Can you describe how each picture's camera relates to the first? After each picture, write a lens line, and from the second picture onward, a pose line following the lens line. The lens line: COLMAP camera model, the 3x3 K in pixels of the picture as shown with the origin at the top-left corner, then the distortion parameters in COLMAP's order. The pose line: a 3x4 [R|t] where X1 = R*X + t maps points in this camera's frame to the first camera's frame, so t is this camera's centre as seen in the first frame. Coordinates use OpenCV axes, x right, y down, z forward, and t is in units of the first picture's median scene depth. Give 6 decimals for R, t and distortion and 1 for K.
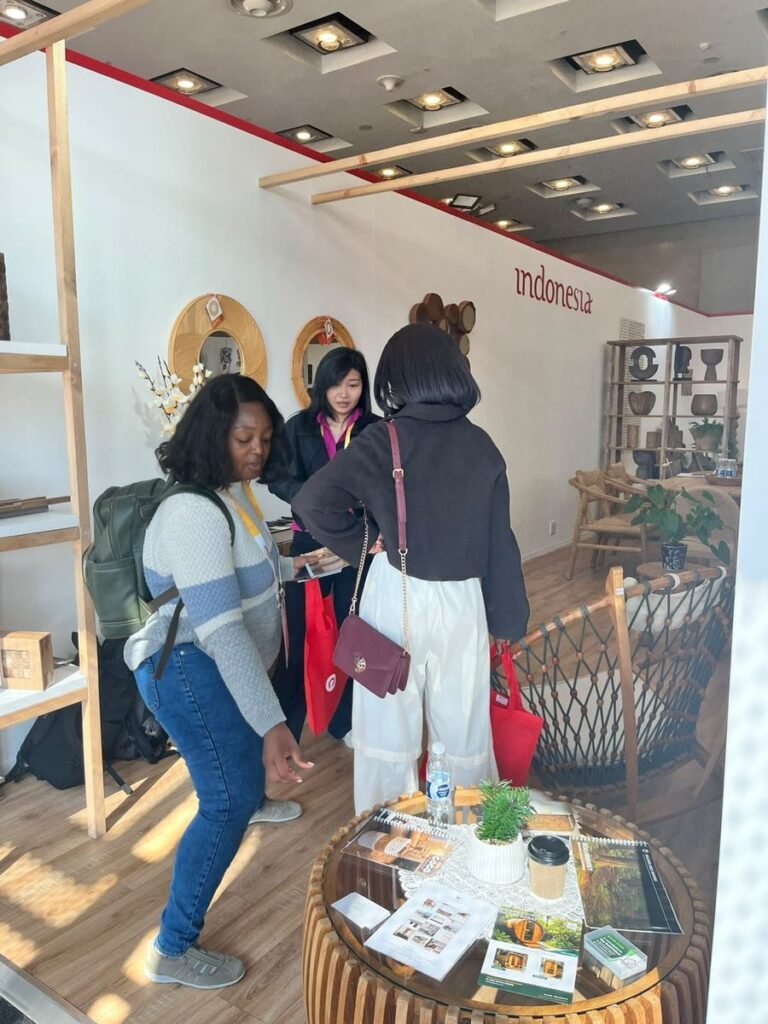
lens RADIAL K [[778.7, 0, 376.2], [0, 778.7, 505.2], [0, 0, 1]] dist [0.064730, -0.099133]
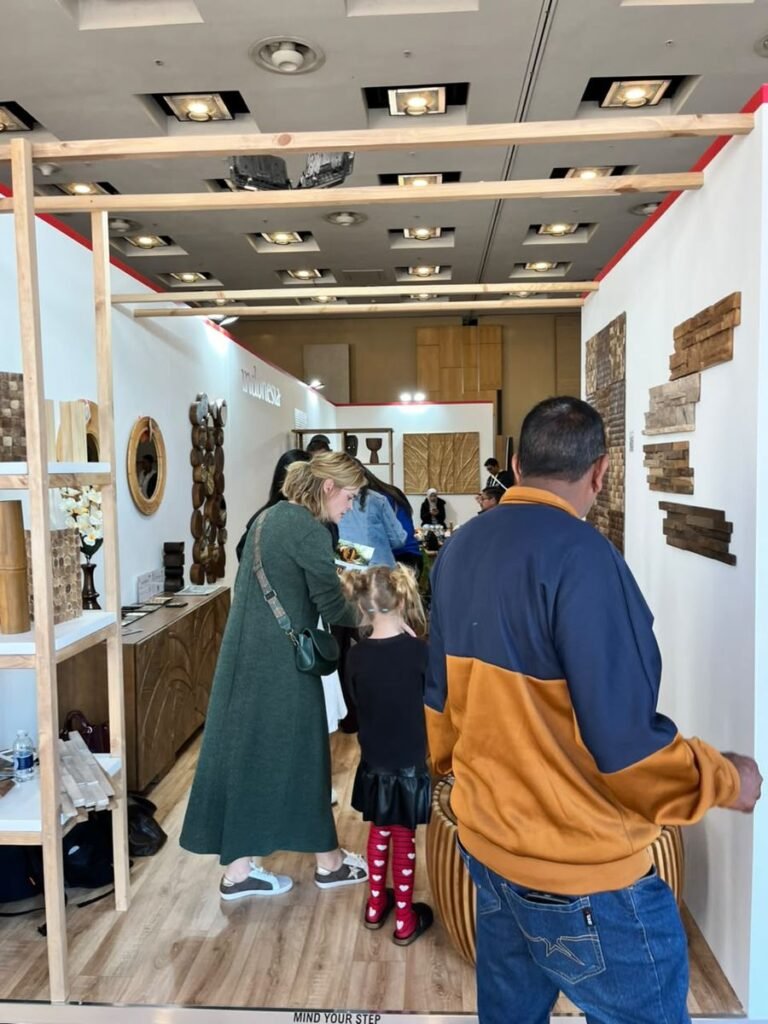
lens RADIAL K [[782.4, 0, 383.4], [0, 782.4, 500.5], [0, 0, 1]] dist [0.056183, -0.089365]
pose [[0.857492, -0.031523, 0.513530, -0.189130], [0.079083, 0.994335, -0.071016, -0.010364], [-0.508383, 0.101507, 0.855128, -0.053130]]
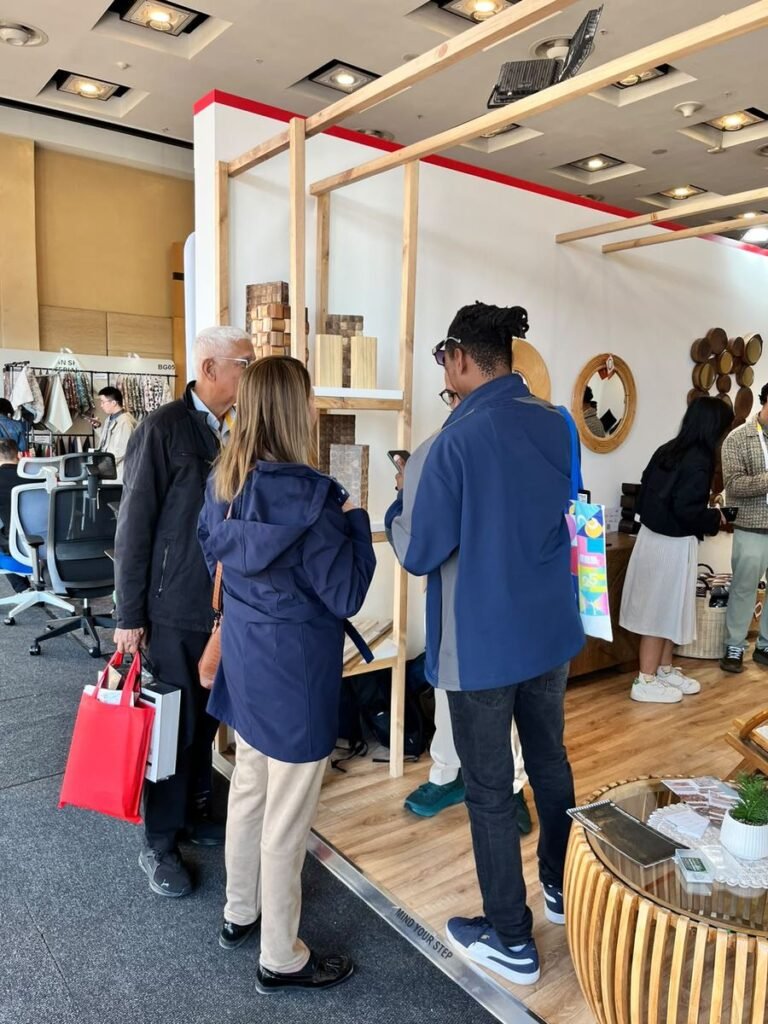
lens RADIAL K [[773.8, 0, 391.2], [0, 773.8, 501.8], [0, 0, 1]] dist [0.074091, -0.101839]
pose [[0.948754, 0.063241, -0.309623, -0.000827], [-0.069821, 0.997507, -0.010206, -0.001544], [0.308205, 0.031301, 0.950805, -0.065610]]
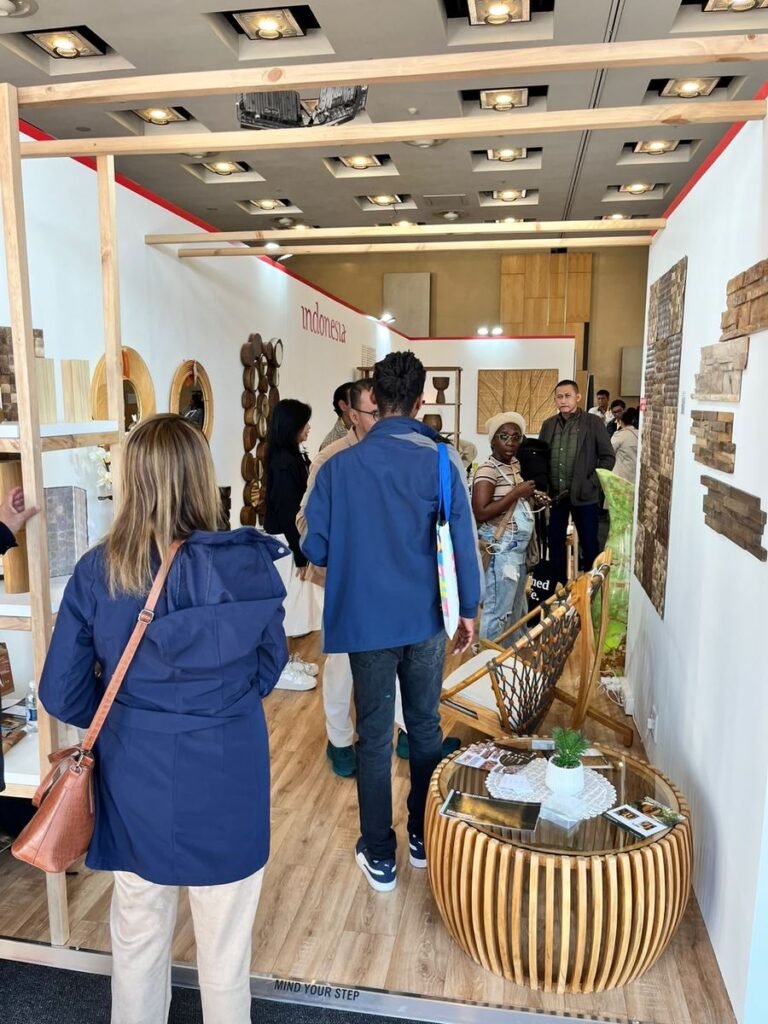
lens RADIAL K [[778.7, 0, 376.2], [0, 778.7, 505.2], [0, 0, 1]] dist [0.064730, -0.099133]
pose [[0.913046, -0.049115, 0.404889, -0.151529], [0.046131, 0.998788, 0.017131, -0.025058], [-0.405239, 0.003037, 0.914206, -0.052411]]
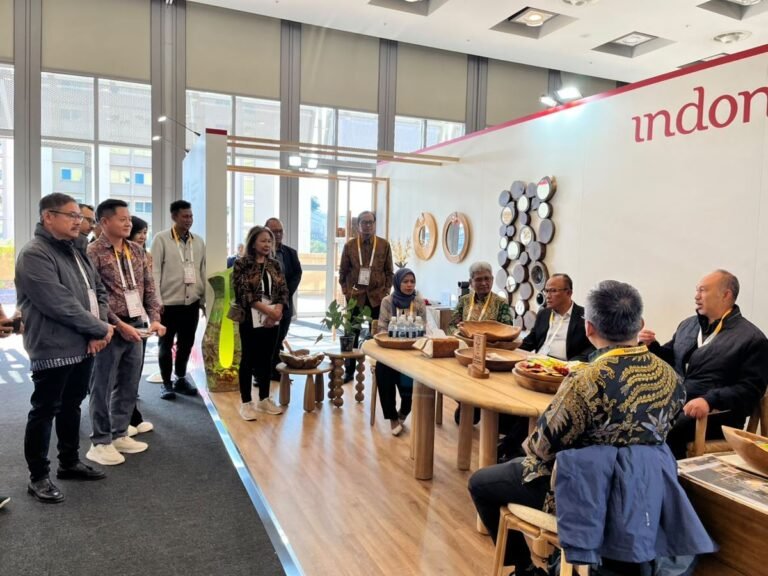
lens RADIAL K [[584.0, 0, 384.0], [0, 584.0, 288.0], [0, 0, 1]] dist [0.064730, -0.099133]
pose [[-0.531005, 0.043177, -0.846268, 0.728304], [-0.156202, 0.976598, 0.147838, -0.128231], [0.832847, 0.210692, -0.511834, 0.908387]]
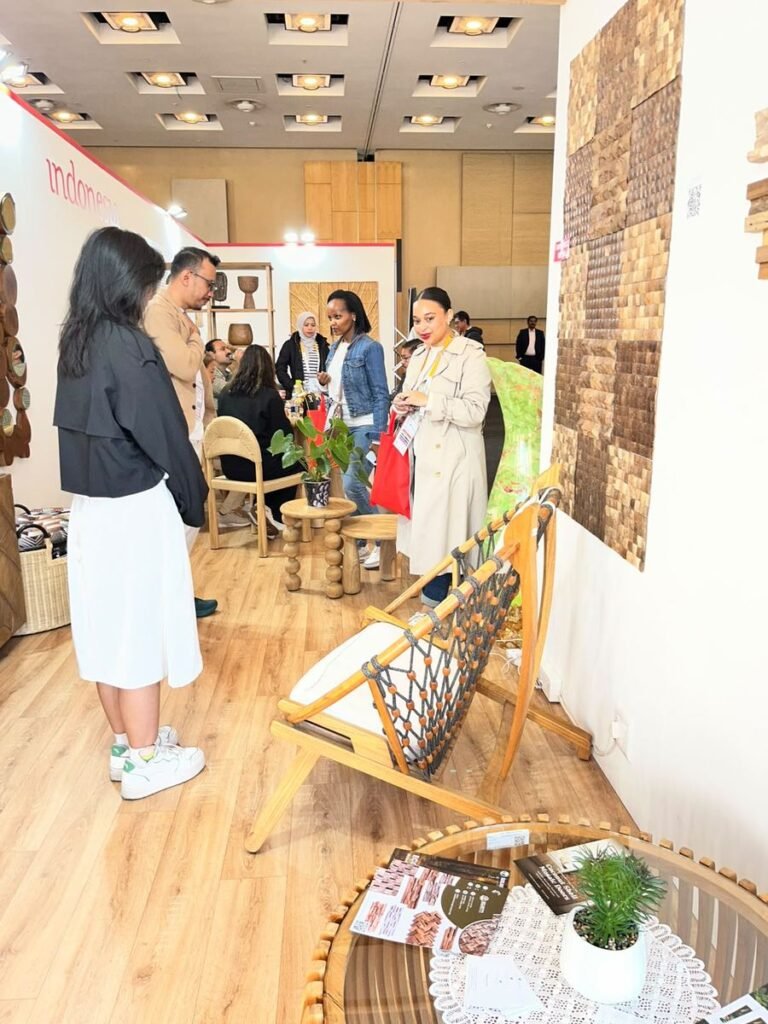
lens RADIAL K [[778.7, 0, 376.2], [0, 778.7, 505.2], [0, 0, 1]] dist [0.064730, -0.099133]
pose [[0.786748, -0.133709, 0.602619, -0.070304], [0.085283, 0.990441, 0.108418, -0.007750], [-0.611355, -0.033905, 0.790630, 0.114716]]
